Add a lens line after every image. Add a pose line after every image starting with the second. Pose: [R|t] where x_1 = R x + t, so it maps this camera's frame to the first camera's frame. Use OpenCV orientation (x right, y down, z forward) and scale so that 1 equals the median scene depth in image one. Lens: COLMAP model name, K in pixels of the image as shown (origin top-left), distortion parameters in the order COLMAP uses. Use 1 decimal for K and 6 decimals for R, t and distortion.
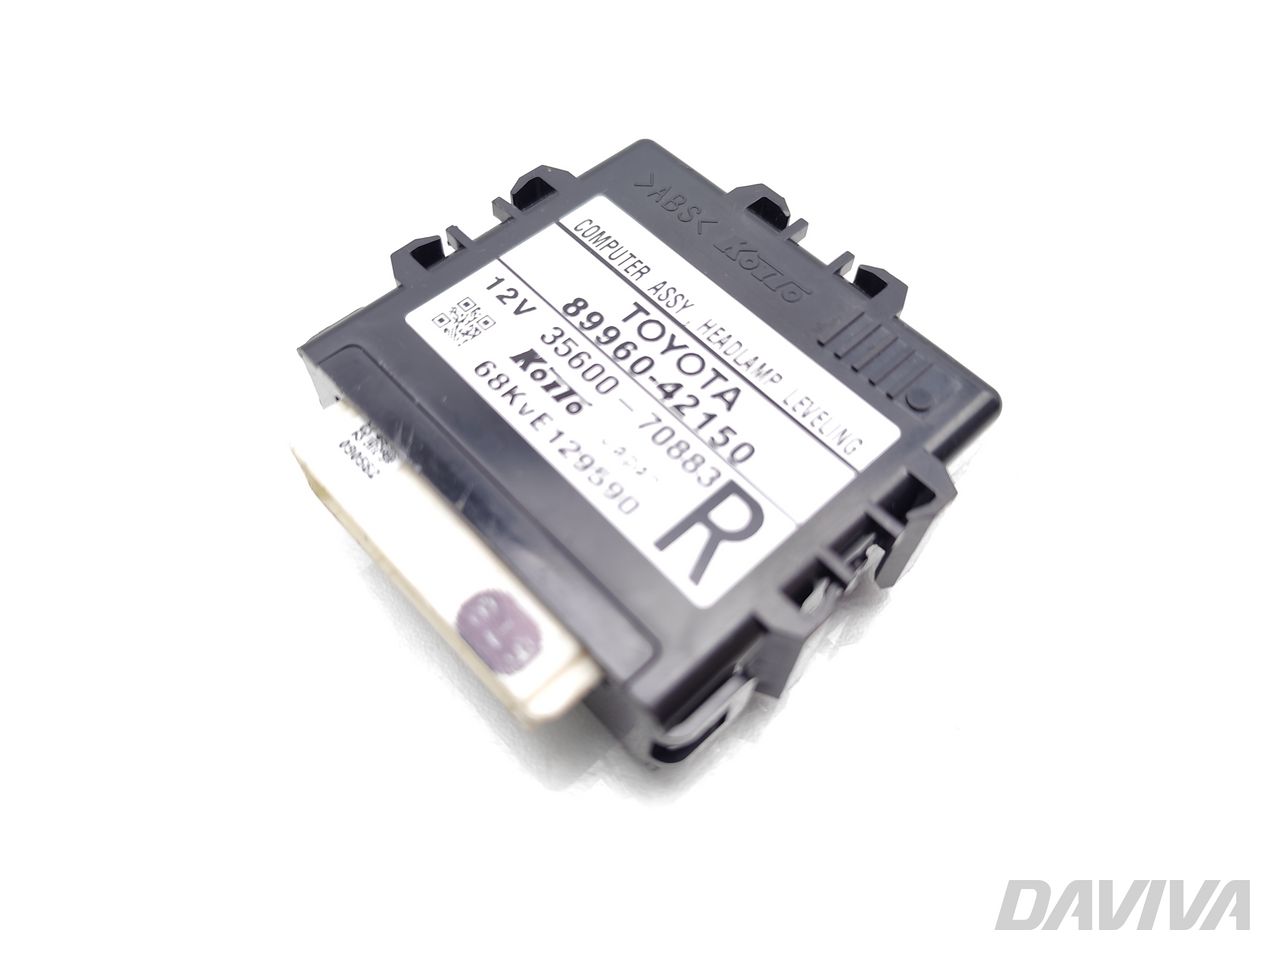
lens RADIAL K [[951.2, 0, 640.0], [0, 951.2, 480.0], [0, 0, 1]] dist [0.101472, -0.000606]
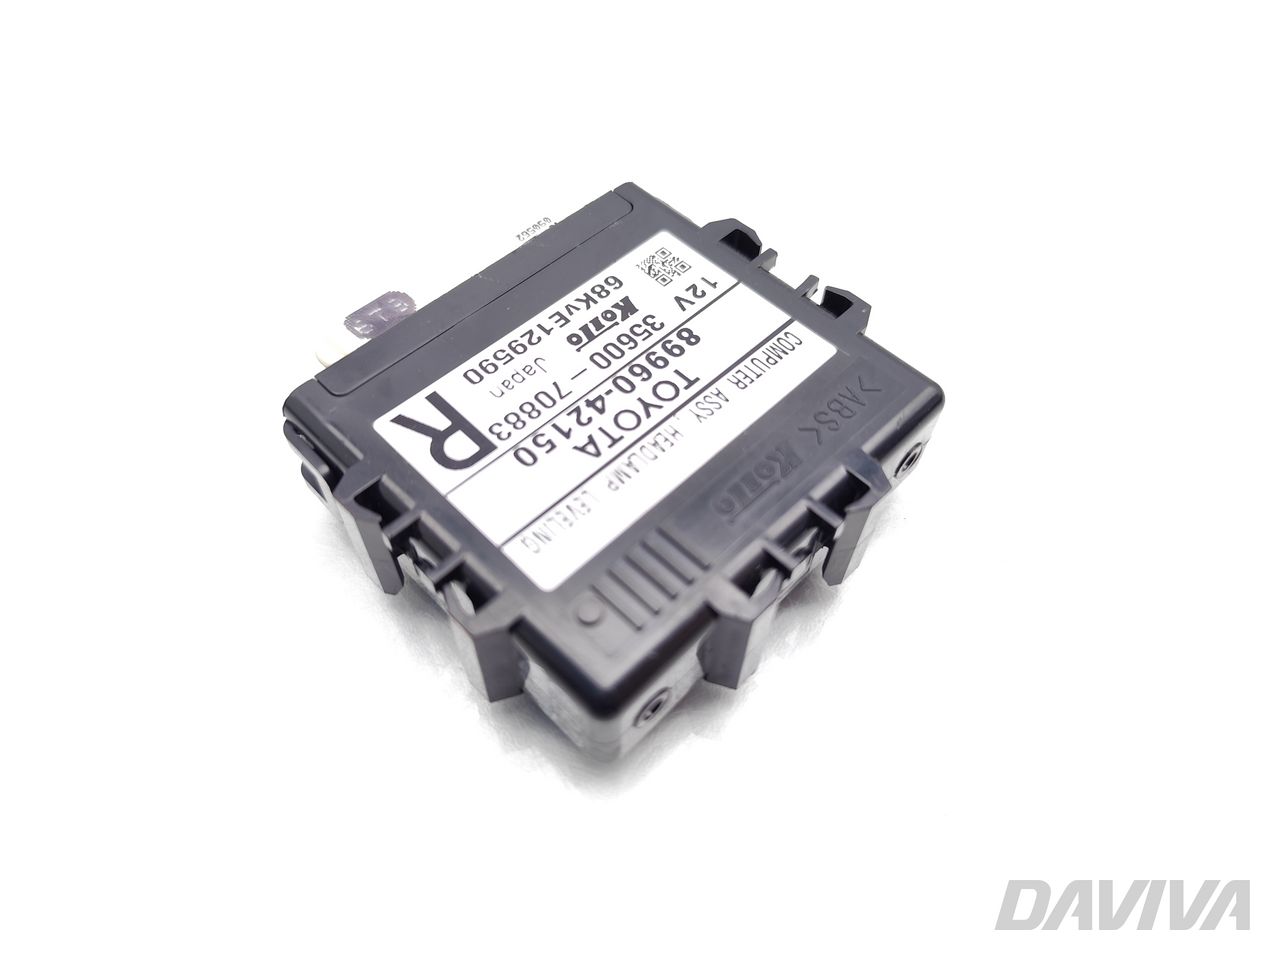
lens RADIAL K [[951.2, 0, 640.0], [0, 951.2, 480.0], [0, 0, 1]] dist [0.101472, -0.000606]
pose [[0.038062, 0.809838, -0.585418, 0.723985], [-0.867158, 0.317895, 0.383380, -0.516359], [0.496577, 0.493057, 0.714357, 0.289691]]
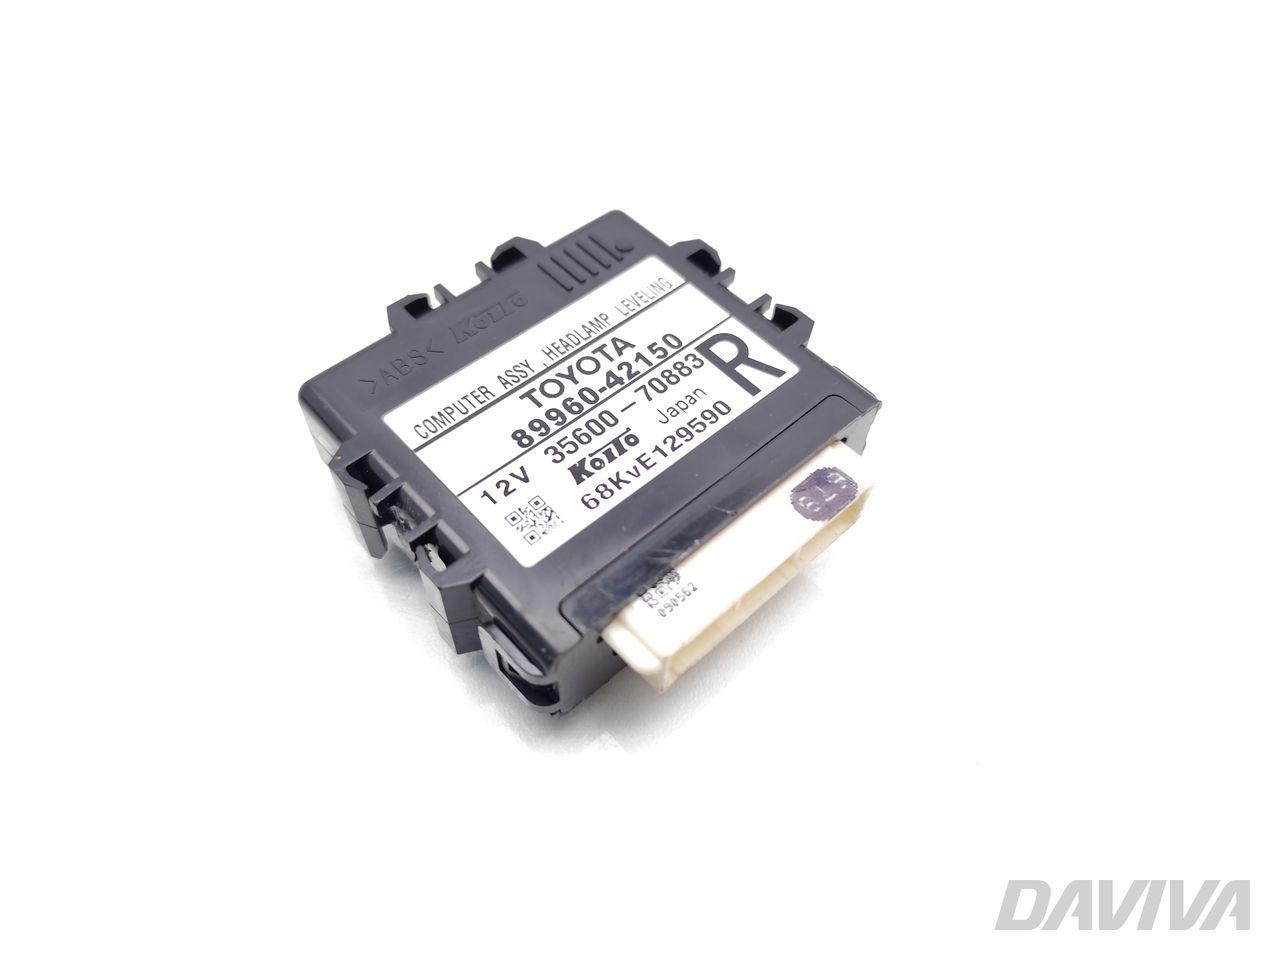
lens RADIAL K [[951.2, 0, 640.0], [0, 951.2, 480.0], [0, 0, 1]] dist [0.101472, -0.000606]
pose [[0.007955, -0.829431, 0.558552, -0.765149], [0.831056, 0.316132, 0.457609, -0.587695], [-0.556131, 0.460548, 0.691819, 0.172538]]
